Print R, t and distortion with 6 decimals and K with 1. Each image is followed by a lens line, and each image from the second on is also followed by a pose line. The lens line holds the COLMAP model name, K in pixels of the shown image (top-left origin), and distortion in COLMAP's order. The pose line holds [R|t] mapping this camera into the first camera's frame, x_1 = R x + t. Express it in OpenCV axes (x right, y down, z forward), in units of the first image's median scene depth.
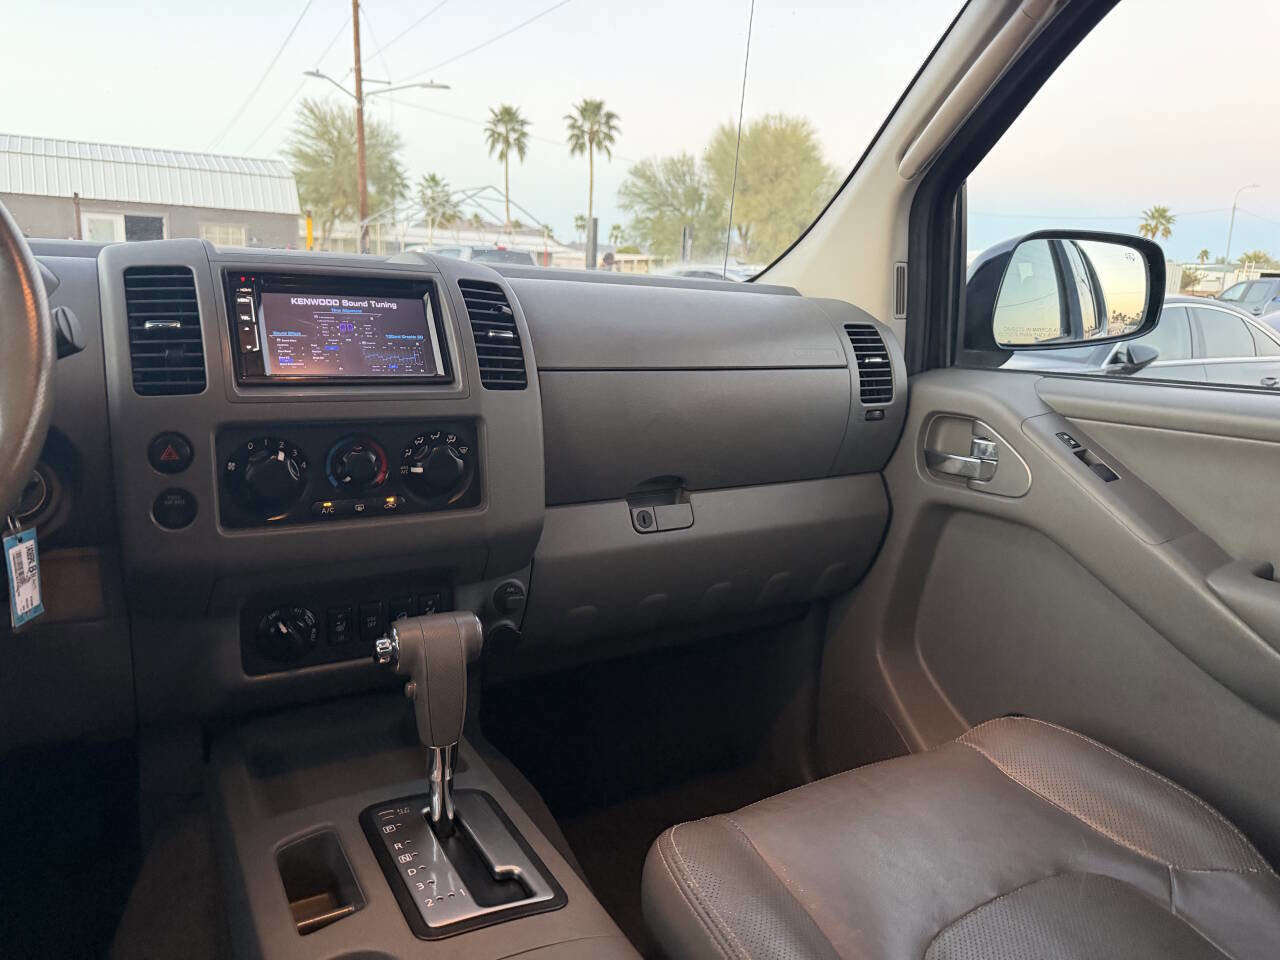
lens RADIAL K [[890.9, 0, 649.5], [0, 890.9, 480.1], [0, 0, 1]] dist [0.149905, -0.280716]
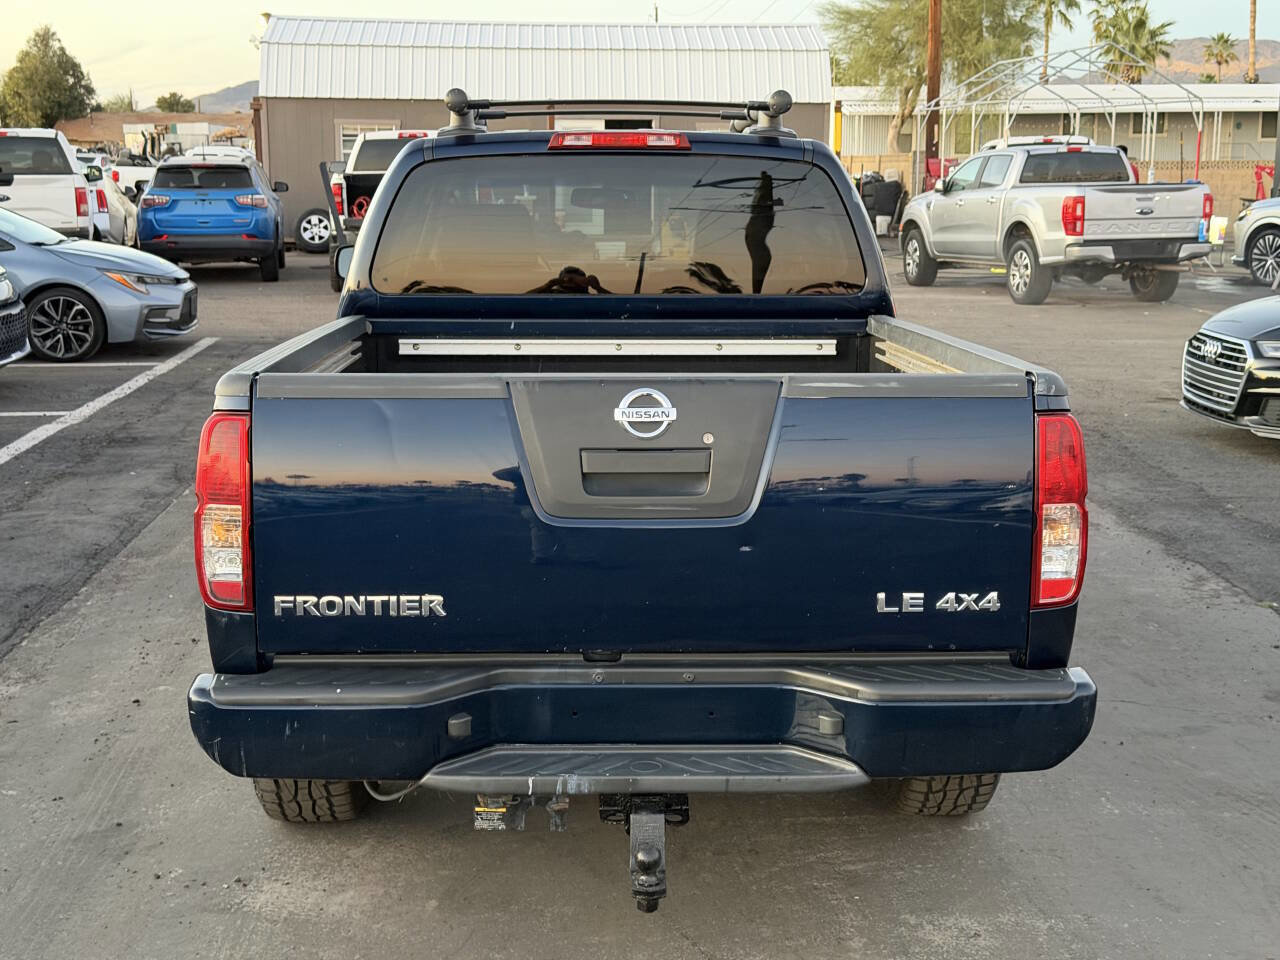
lens RADIAL K [[1770.2, 0, 630.1], [0, 1770.2, 483.1], [0, 0, 1]] dist [0.214851, -0.466984]
pose [[0.875599, 0.047414, -0.480707, 0.056005], [-0.069701, 0.997158, -0.028607, 0.016626], [0.477984, 0.058555, 0.876415, -0.091024]]
